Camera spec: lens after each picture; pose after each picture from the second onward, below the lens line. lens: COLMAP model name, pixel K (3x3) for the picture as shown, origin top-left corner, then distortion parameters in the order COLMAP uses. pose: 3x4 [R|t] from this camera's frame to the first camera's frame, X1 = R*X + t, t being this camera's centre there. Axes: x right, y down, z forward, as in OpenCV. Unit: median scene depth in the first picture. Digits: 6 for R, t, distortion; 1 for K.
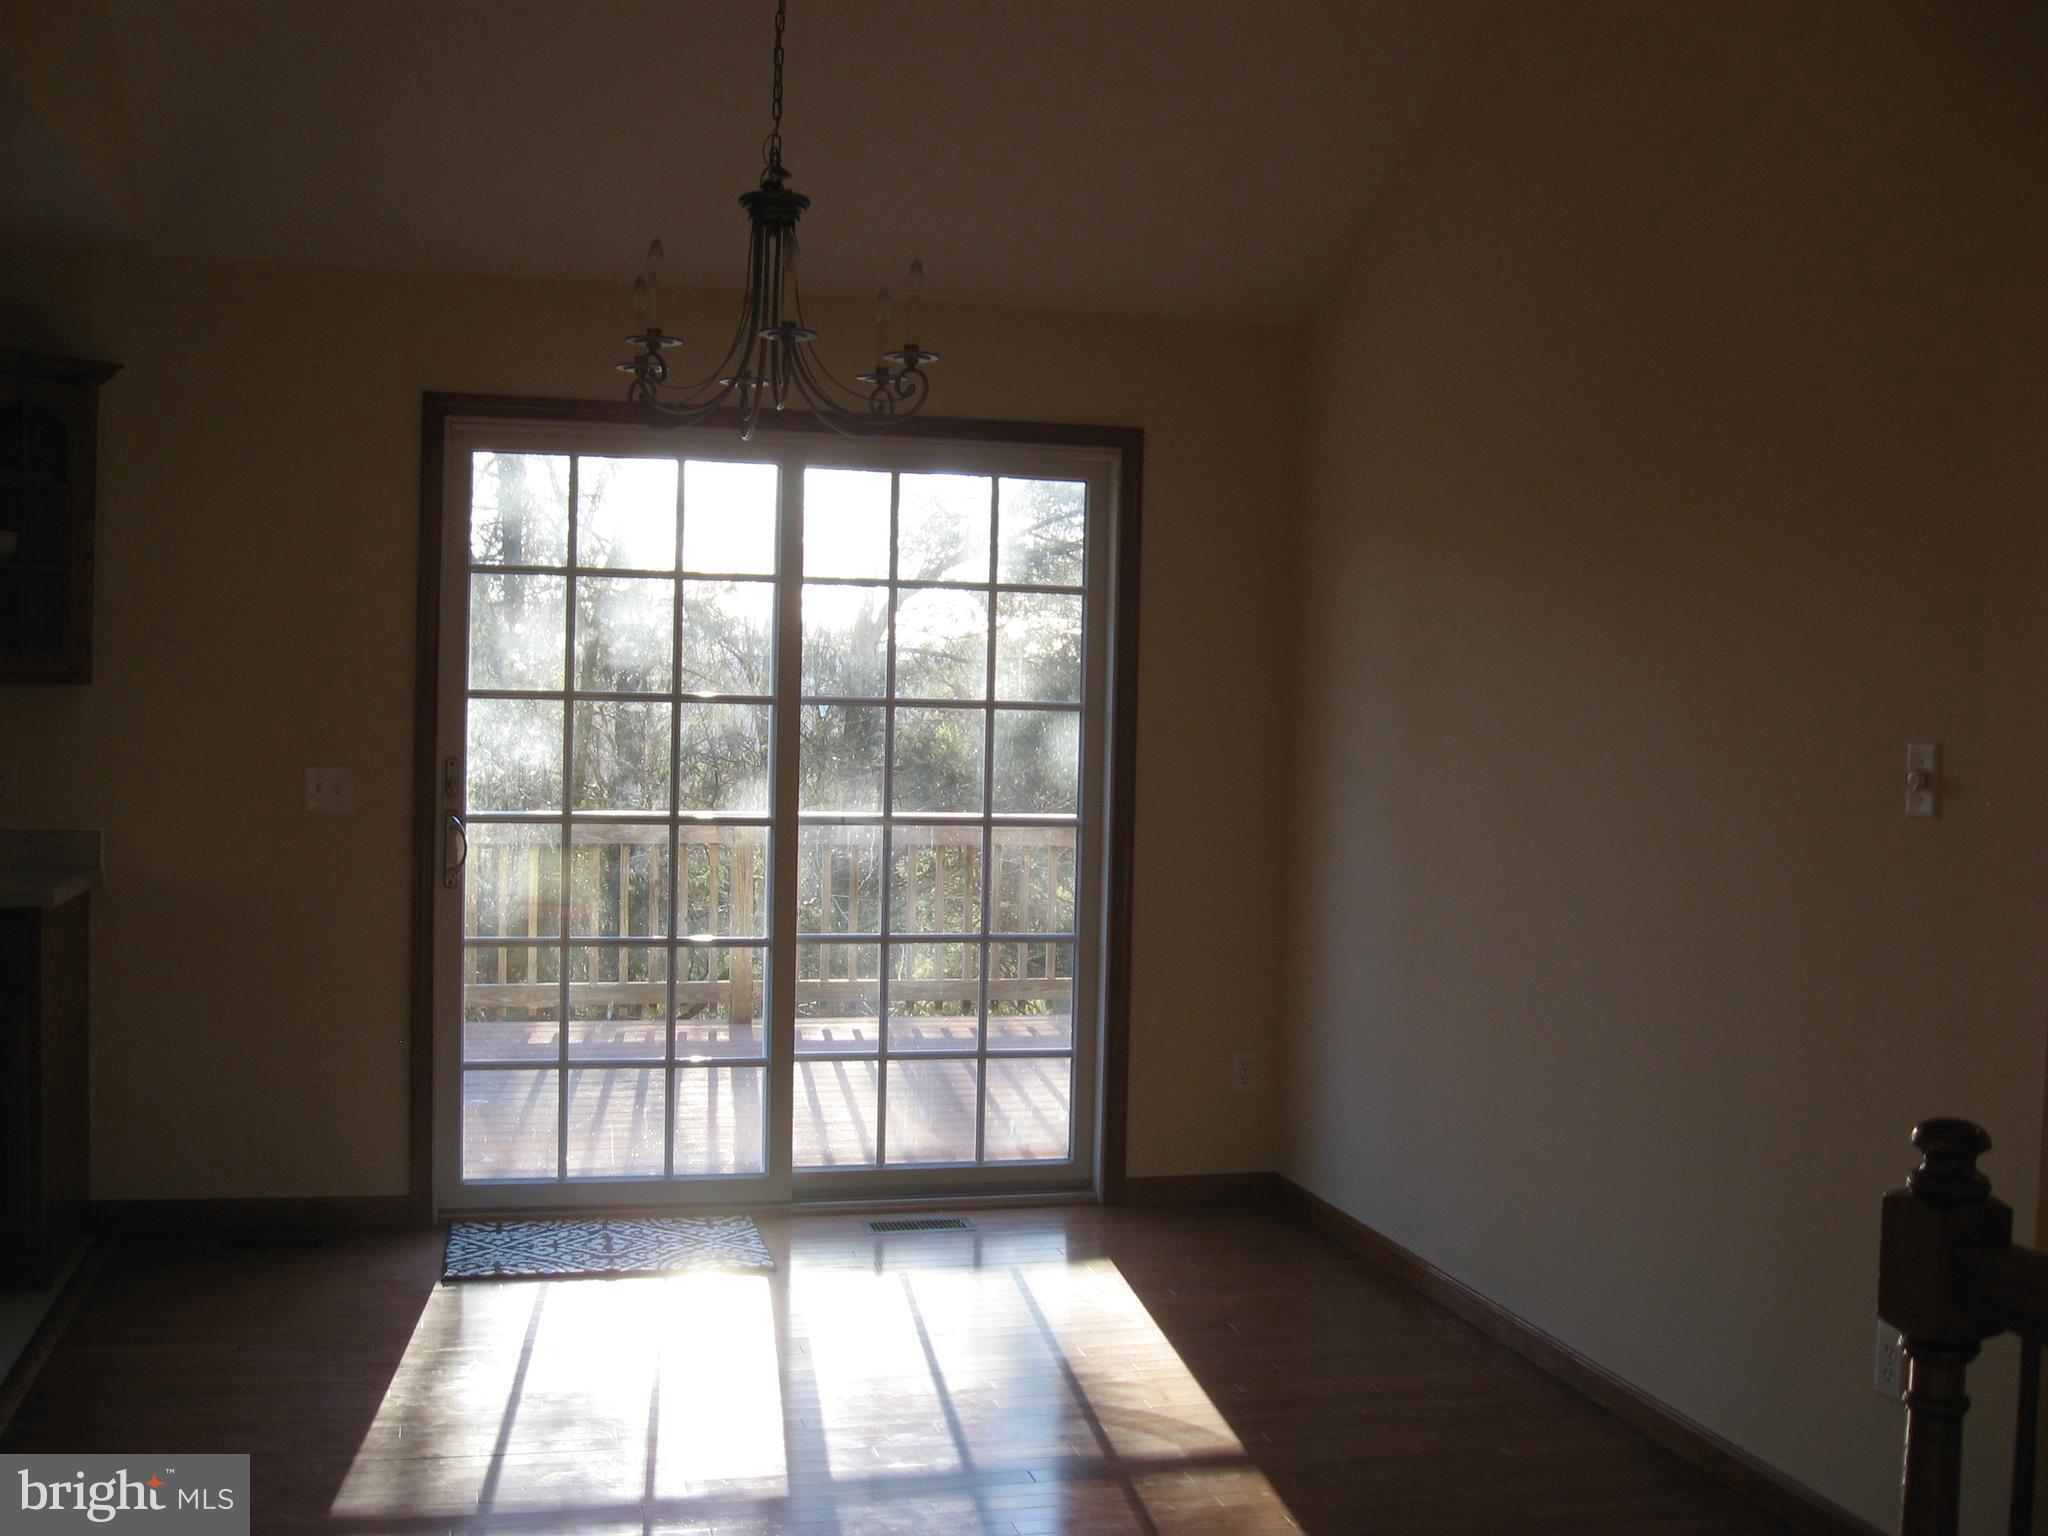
lens RADIAL K [[2115.3, 0, 1024.0], [0, 2115.3, 768.0], [0, 0, 1]] dist [-0.136161, 0.050348]
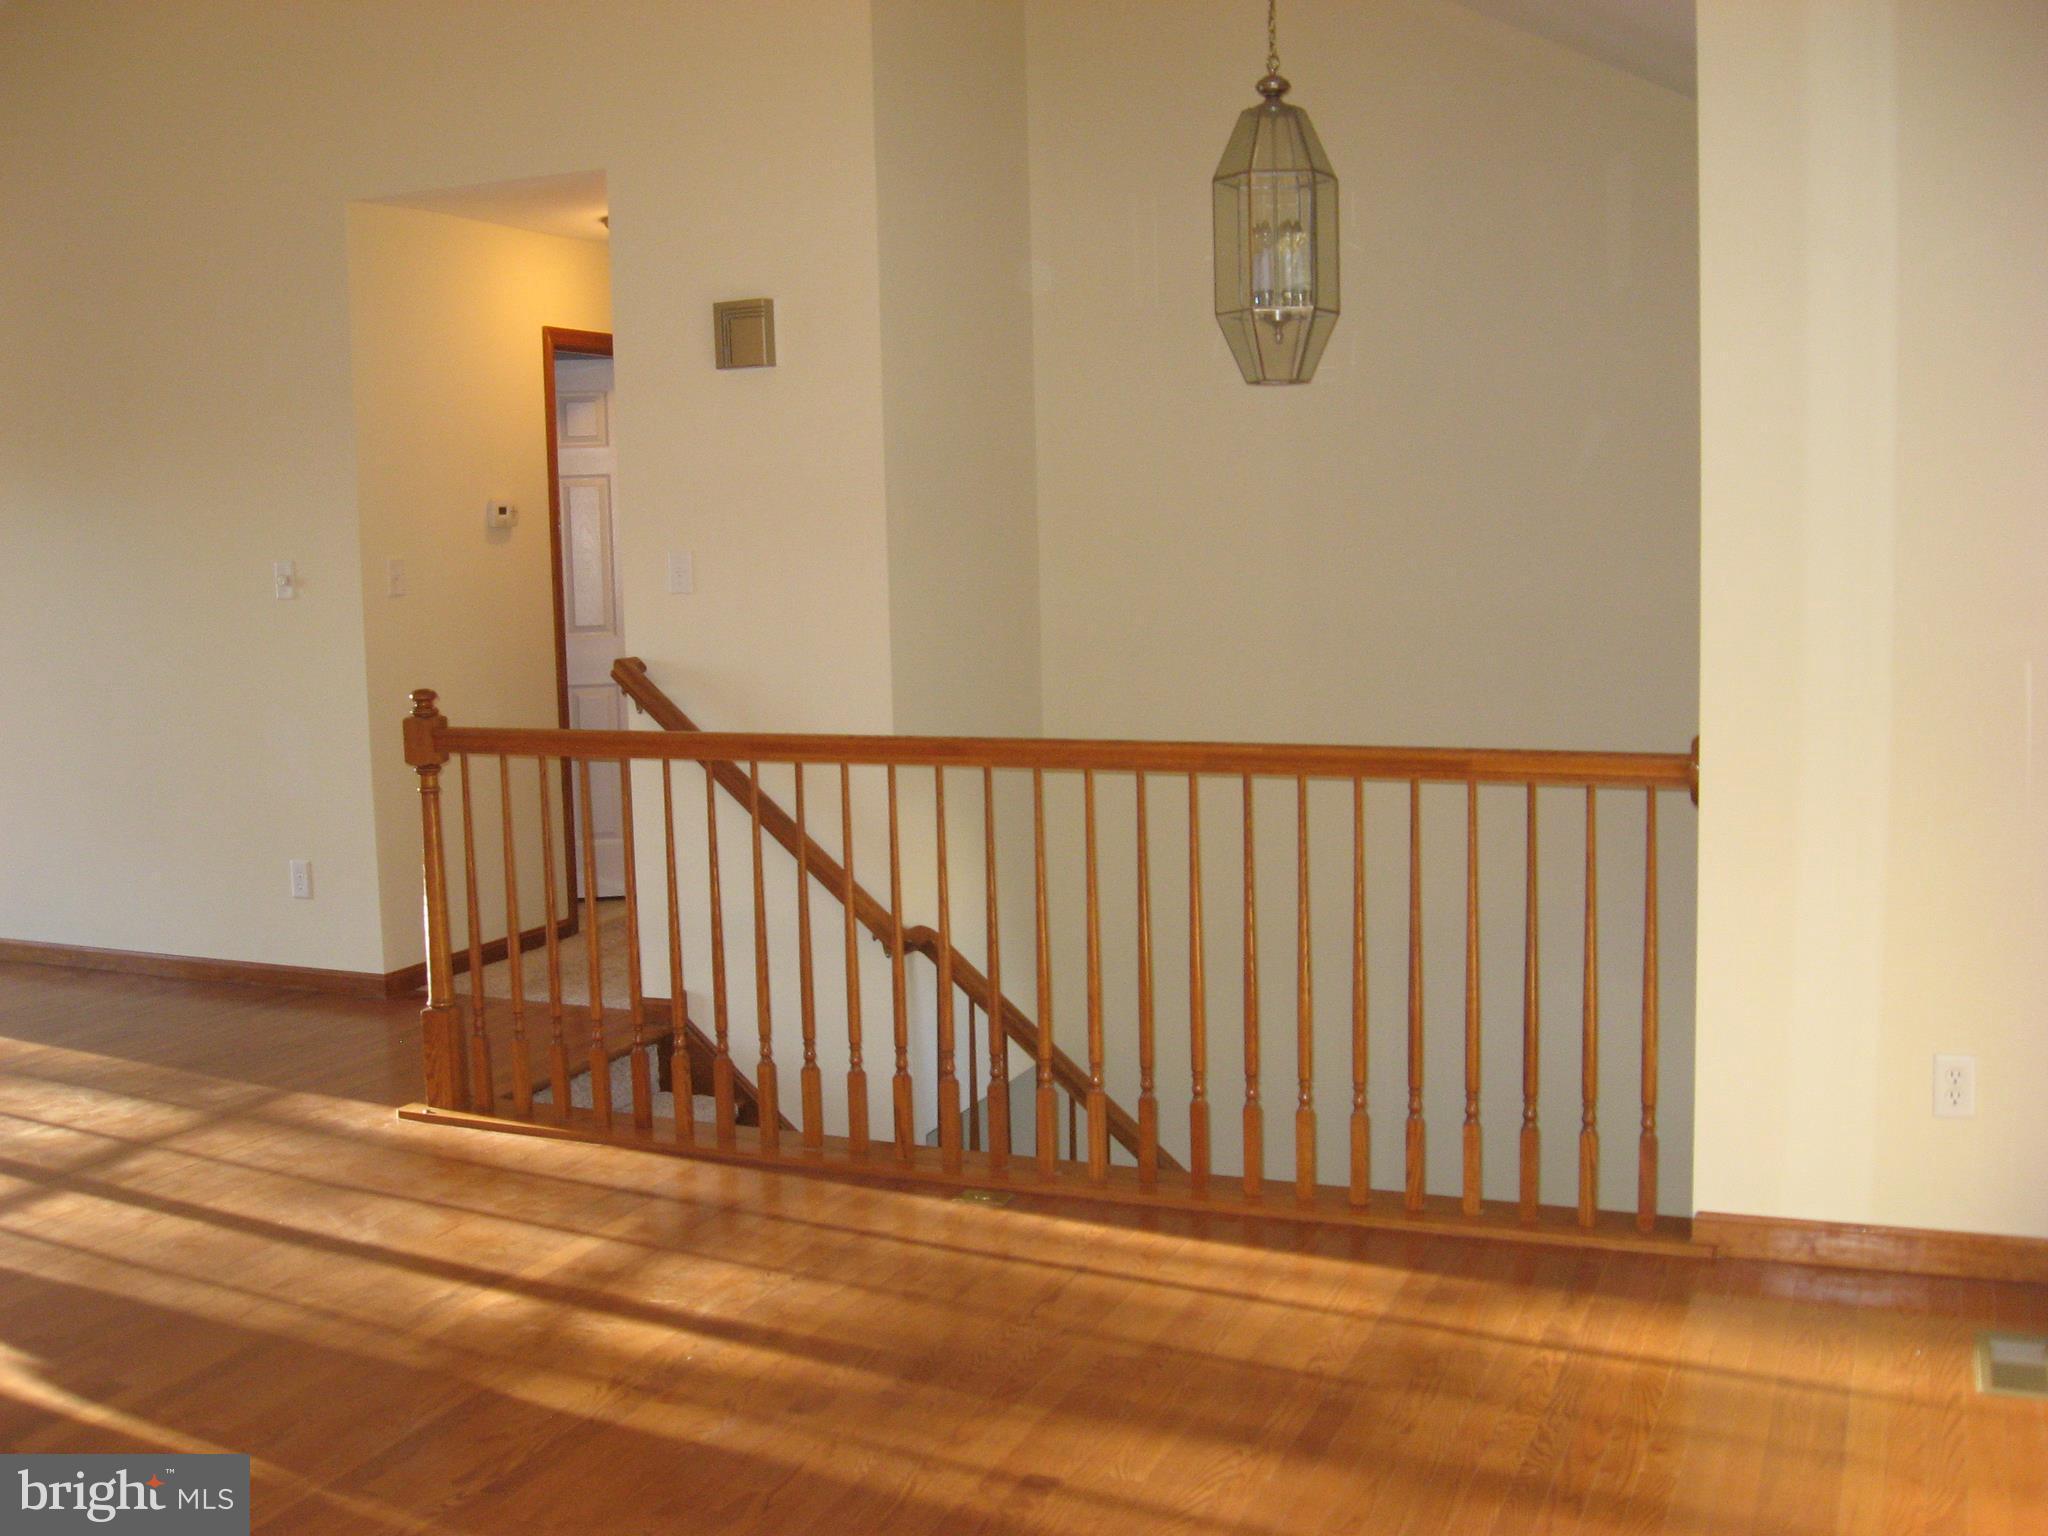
lens RADIAL K [[2115.3, 0, 1024.0], [0, 2115.3, 768.0], [0, 0, 1]] dist [-0.136161, 0.050348]
pose [[0.612691, -0.113727, 0.782097, -1.286740], [0.049432, 0.993169, 0.105694, 0.016880], [-0.788775, -0.026097, 0.614128, -1.397824]]
